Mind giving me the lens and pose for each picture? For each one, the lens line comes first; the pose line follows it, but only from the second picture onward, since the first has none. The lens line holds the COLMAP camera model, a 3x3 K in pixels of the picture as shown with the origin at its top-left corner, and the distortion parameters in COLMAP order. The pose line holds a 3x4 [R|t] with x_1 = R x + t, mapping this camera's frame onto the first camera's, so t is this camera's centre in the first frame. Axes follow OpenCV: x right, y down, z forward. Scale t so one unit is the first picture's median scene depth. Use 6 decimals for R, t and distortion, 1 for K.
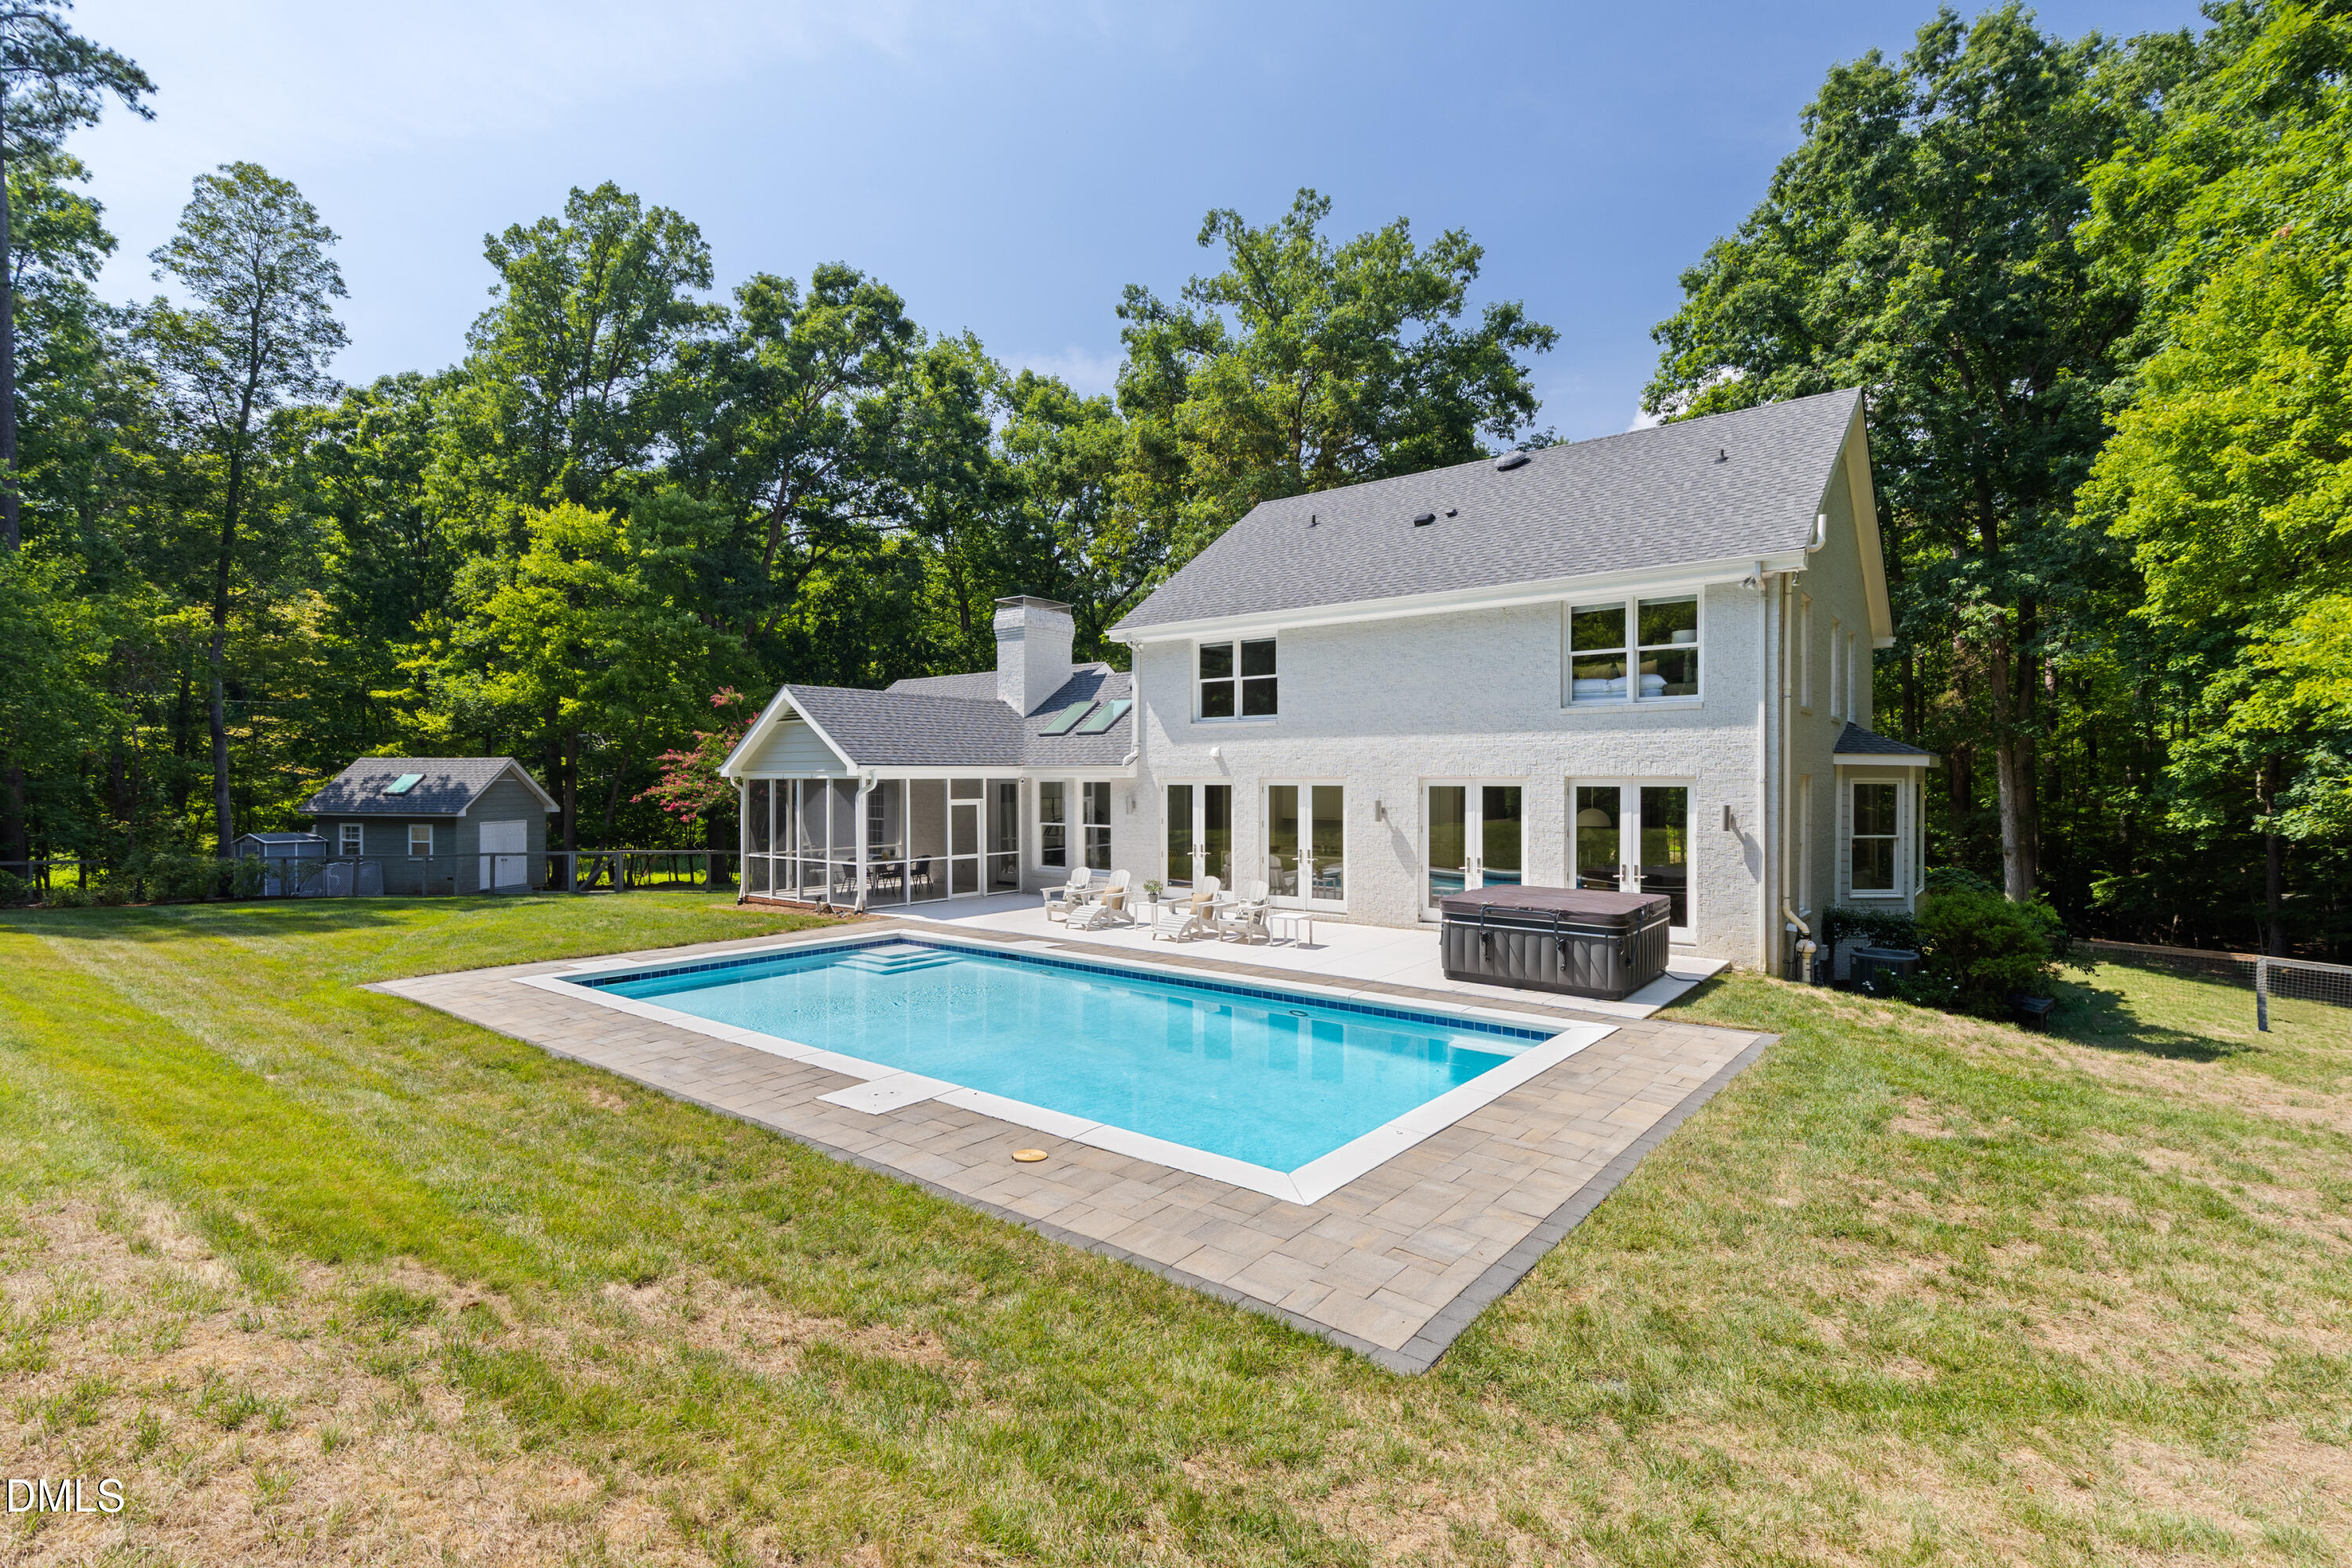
lens RADIAL K [[1083.3, 0, 1165.5], [0, 1083.3, 789.3], [0, 0, 1]] dist [0.004540, -0.000241]
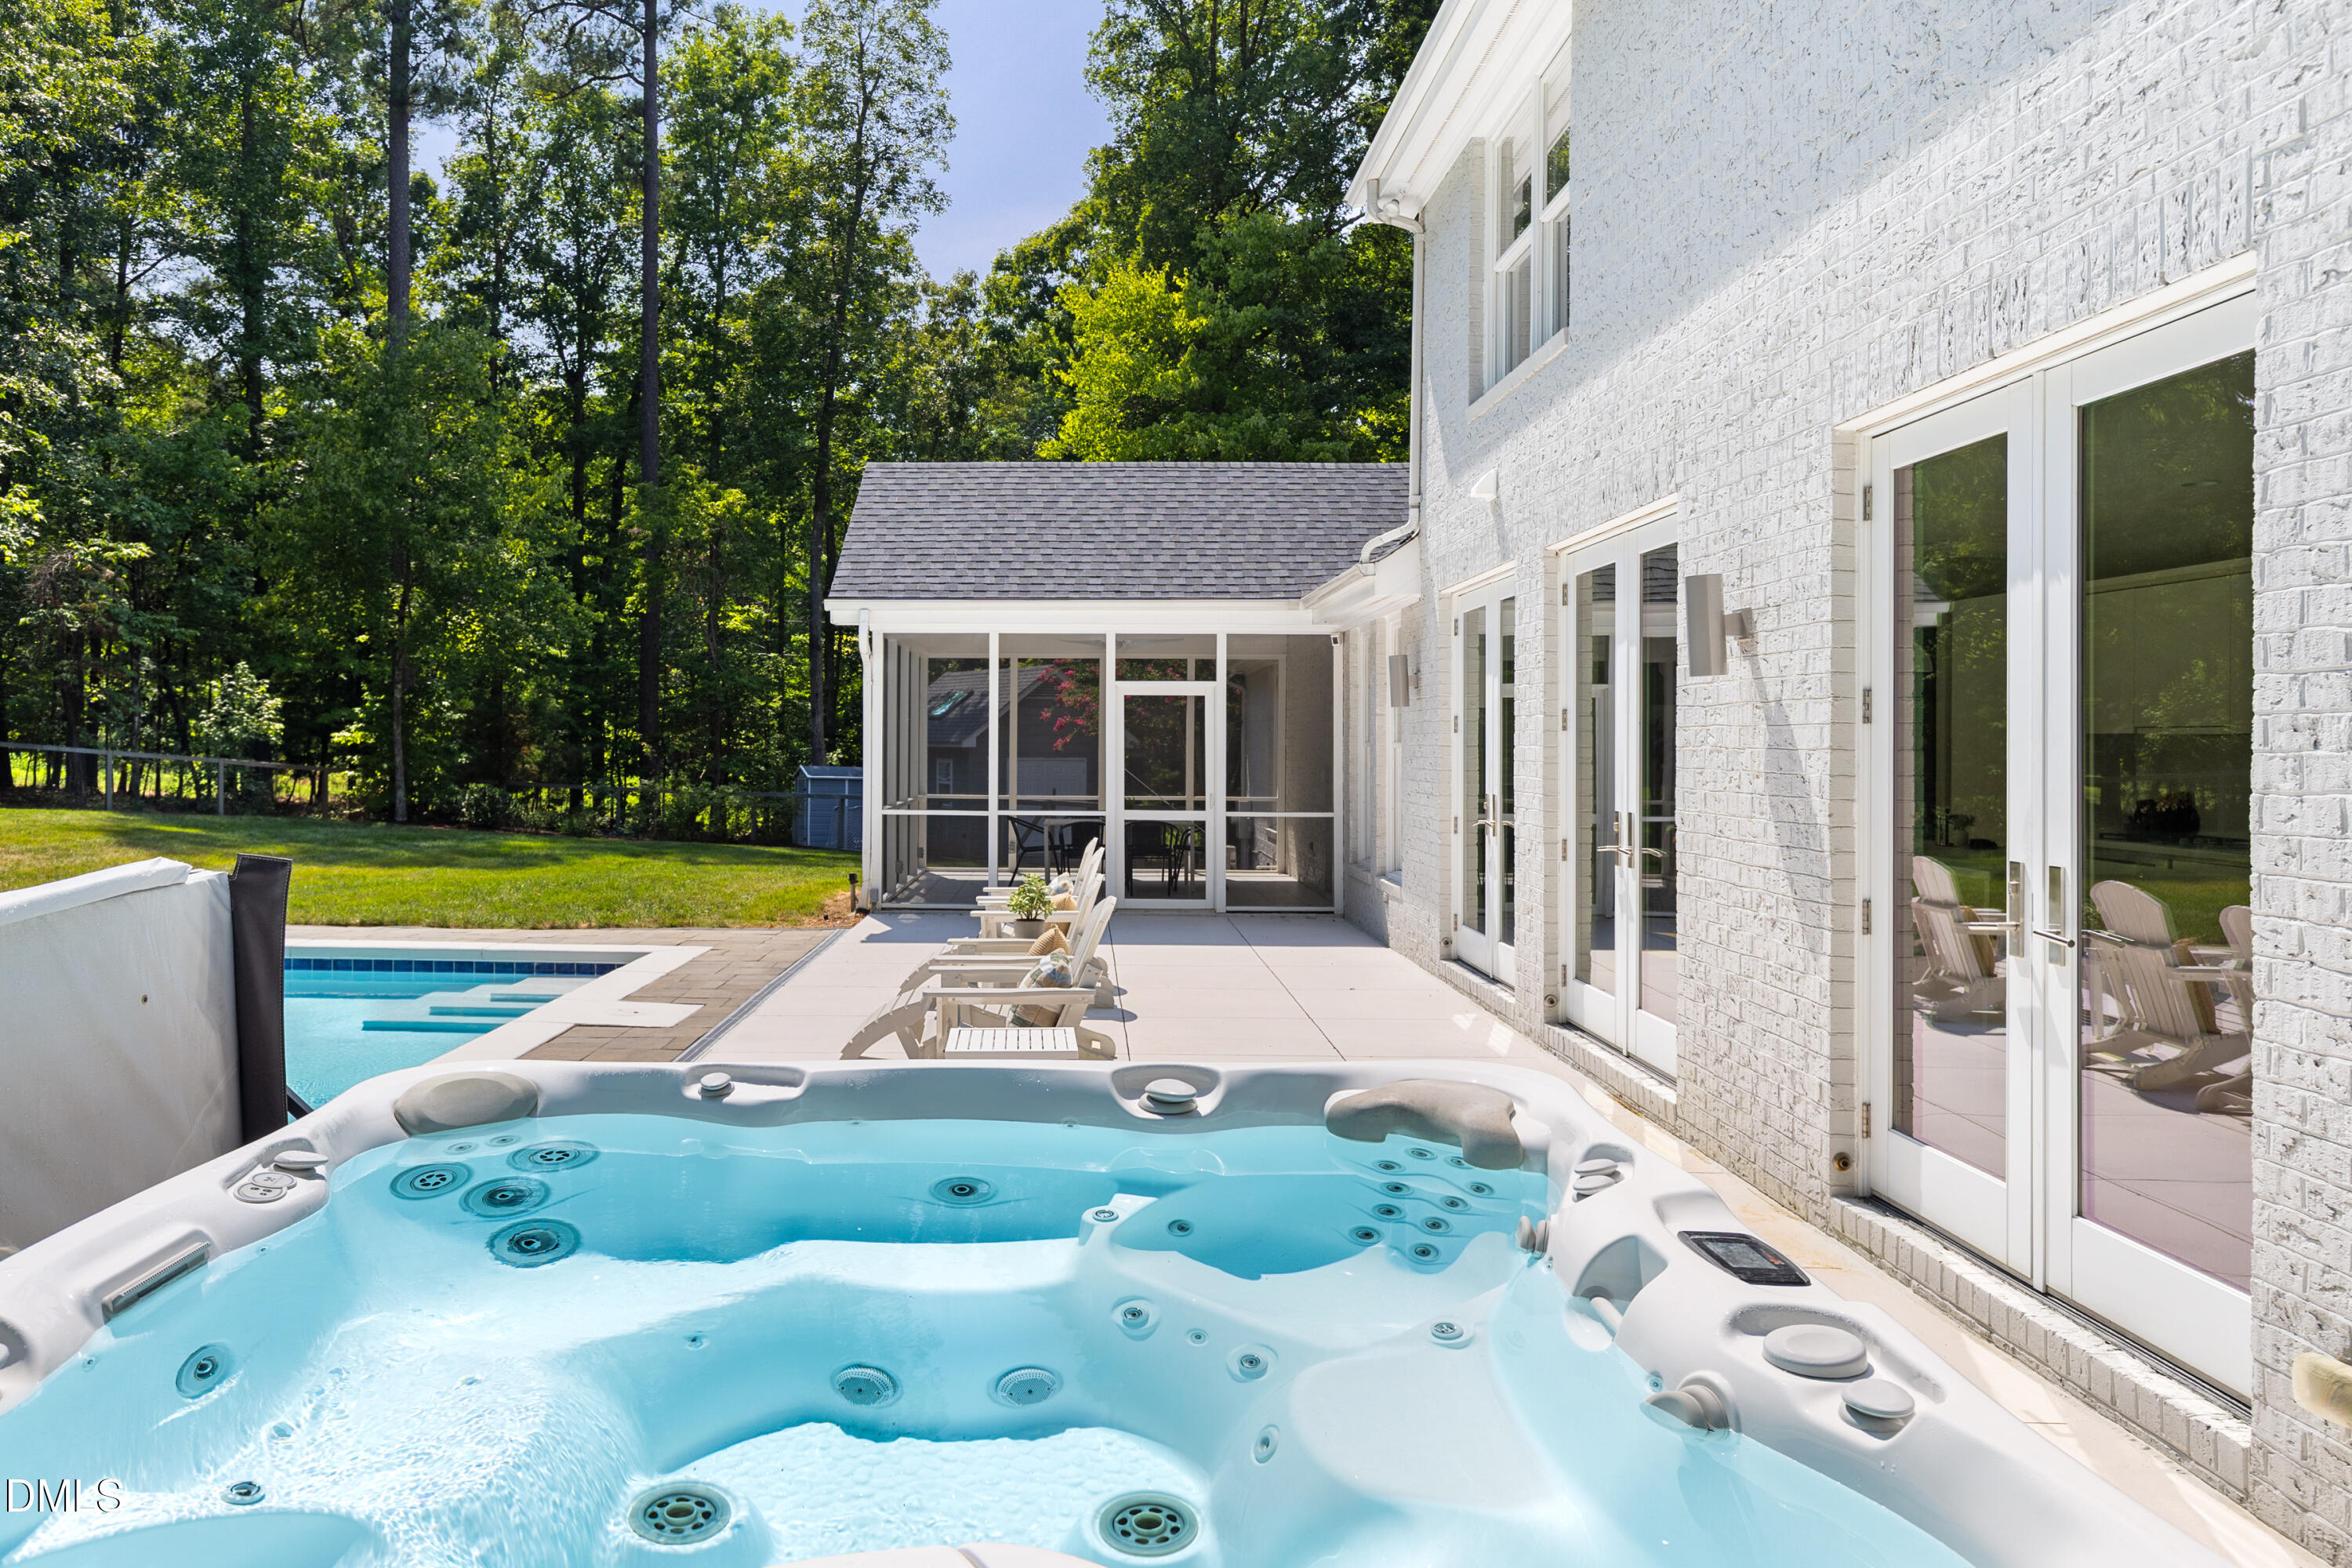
lens RADIAL K [[1596.4, 0, 1165.3], [0, 1596.4, 765.4], [0, 0, 1]] dist [0.000028, 0.000329]
pose [[0.620785, 0.015795, -0.783822, 0.305275], [-0.021844, 0.999757, 0.002846, 0.039119], [0.783676, 0.015355, 0.620980, 0.591310]]
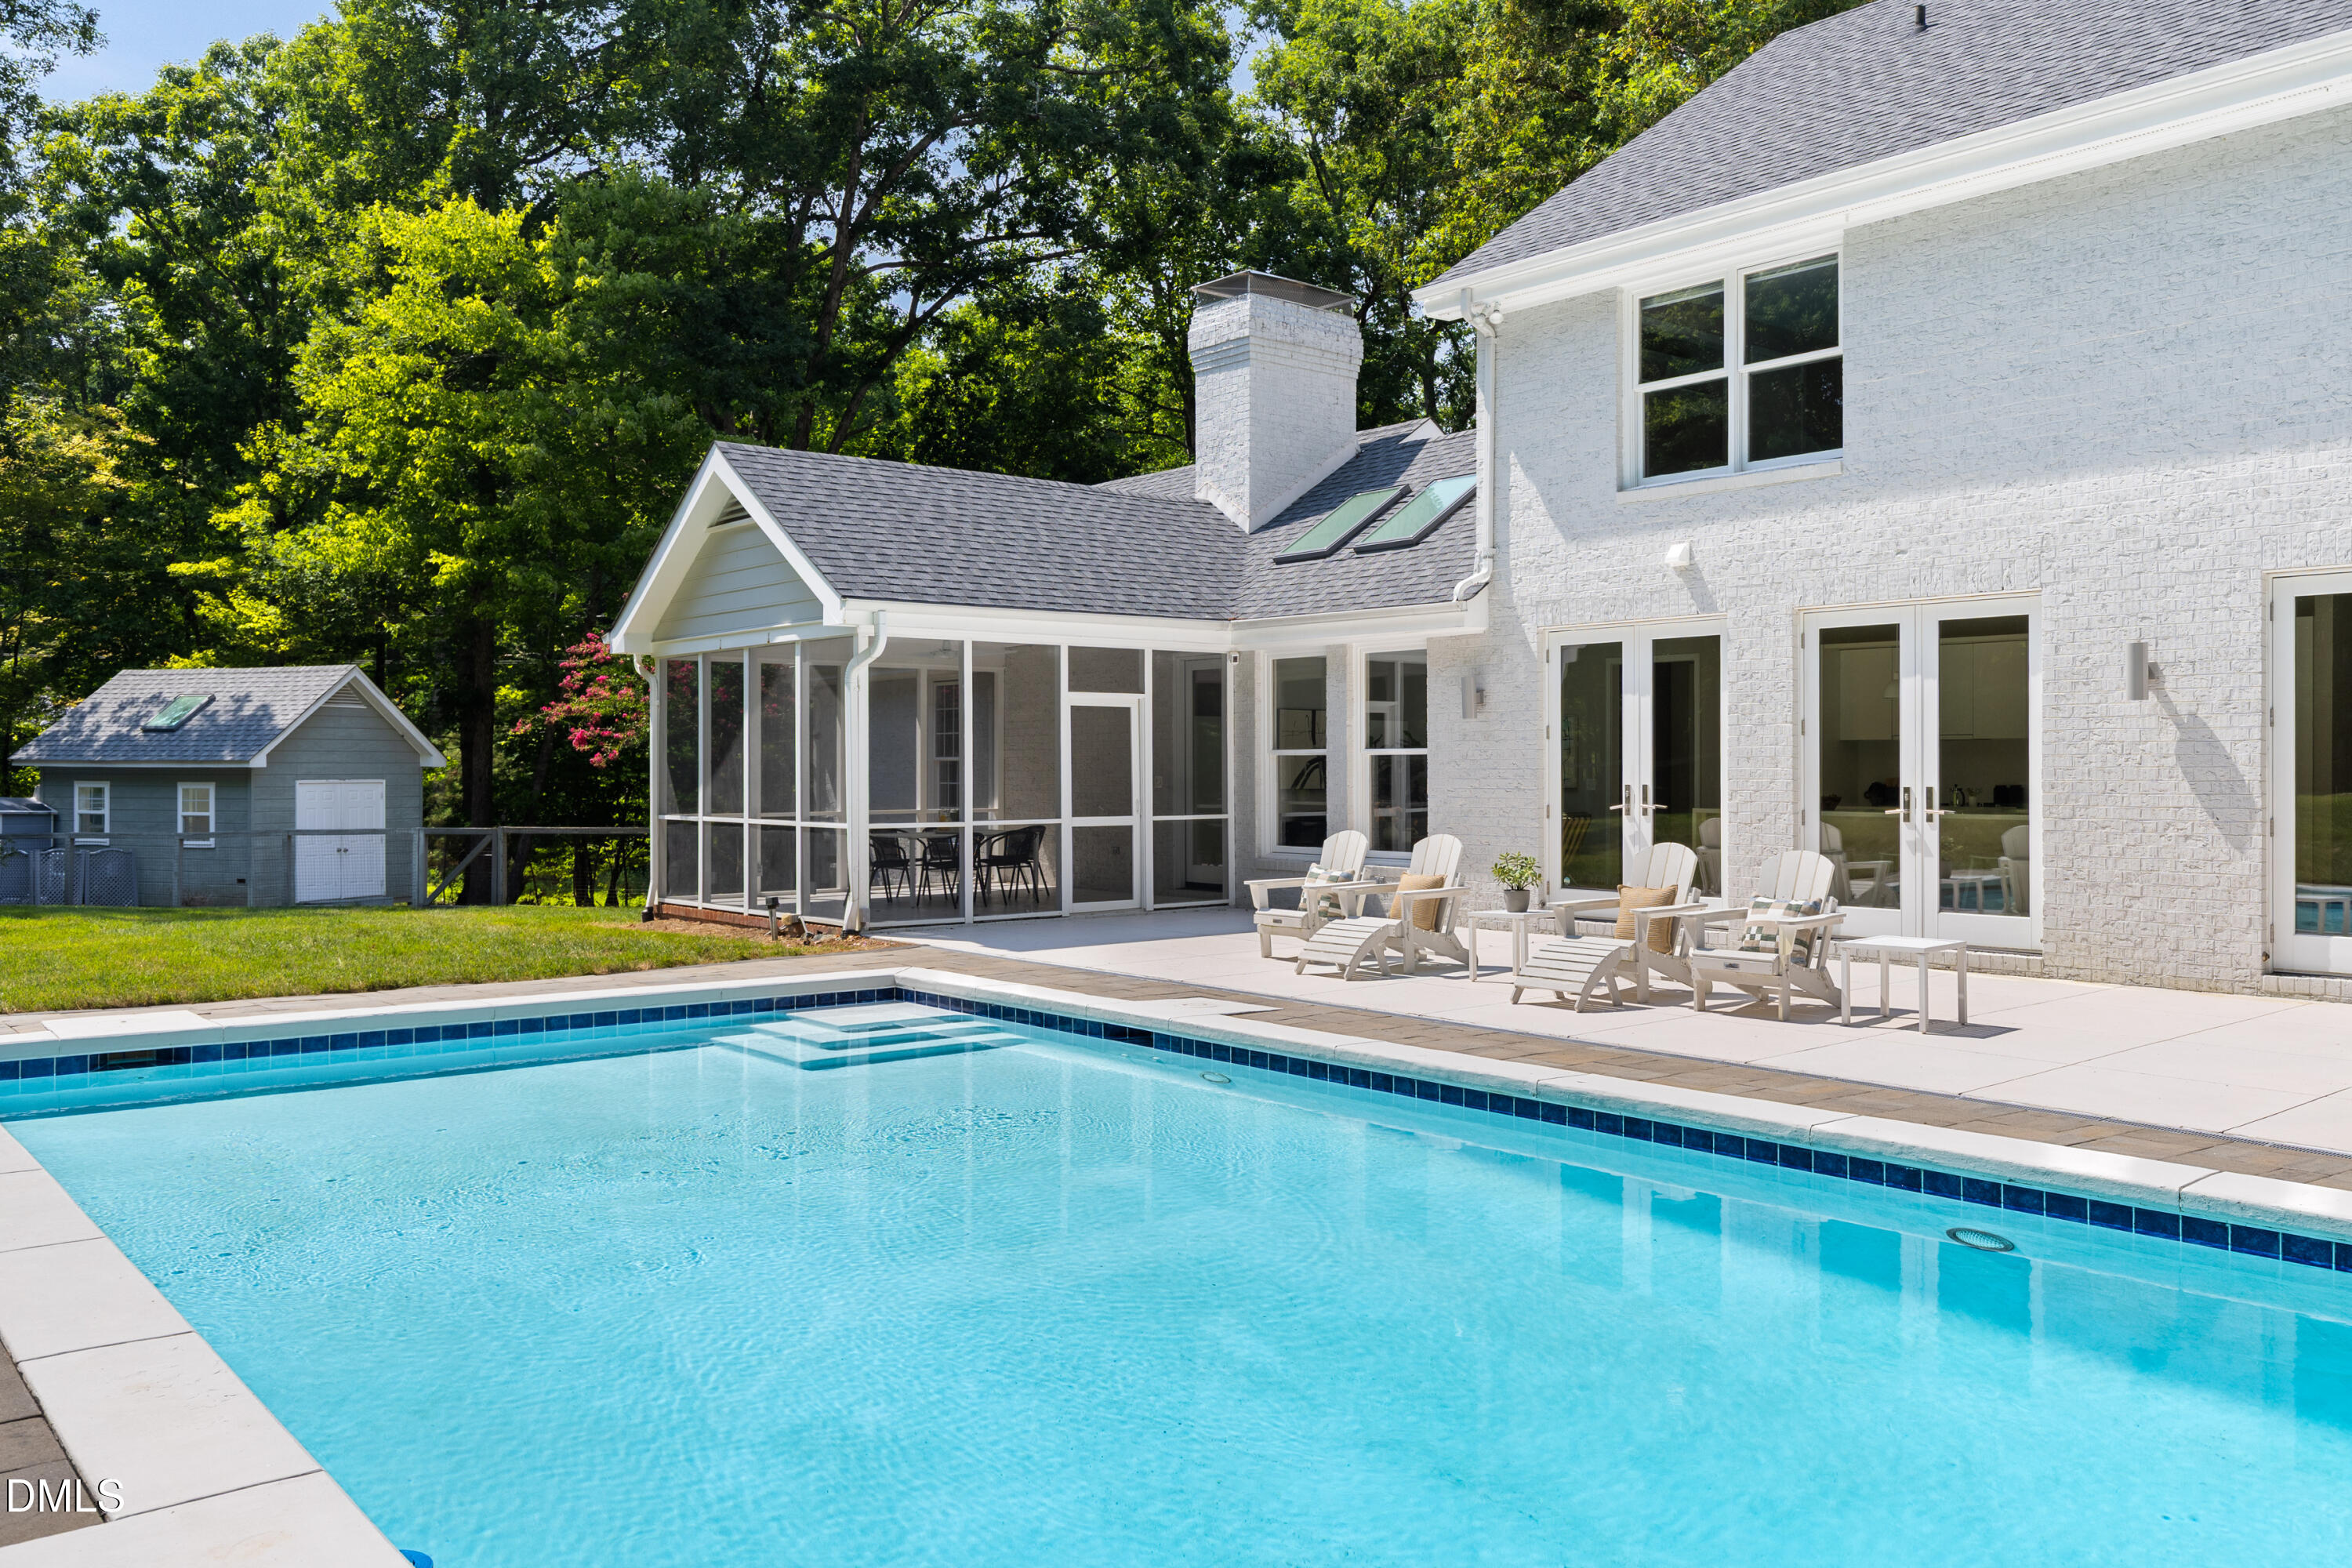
lens RADIAL K [[1778.9, 0, 1197.6], [0, 1778.9, 792.0], [0, 0, 1]] dist [-0.010207, -0.009314]
pose [[0.977352, -0.000474, -0.211619, 0.009398], [-0.000008, 0.999997, -0.002275, 0.050287], [0.211619, 0.002225, 0.977350, 0.280822]]
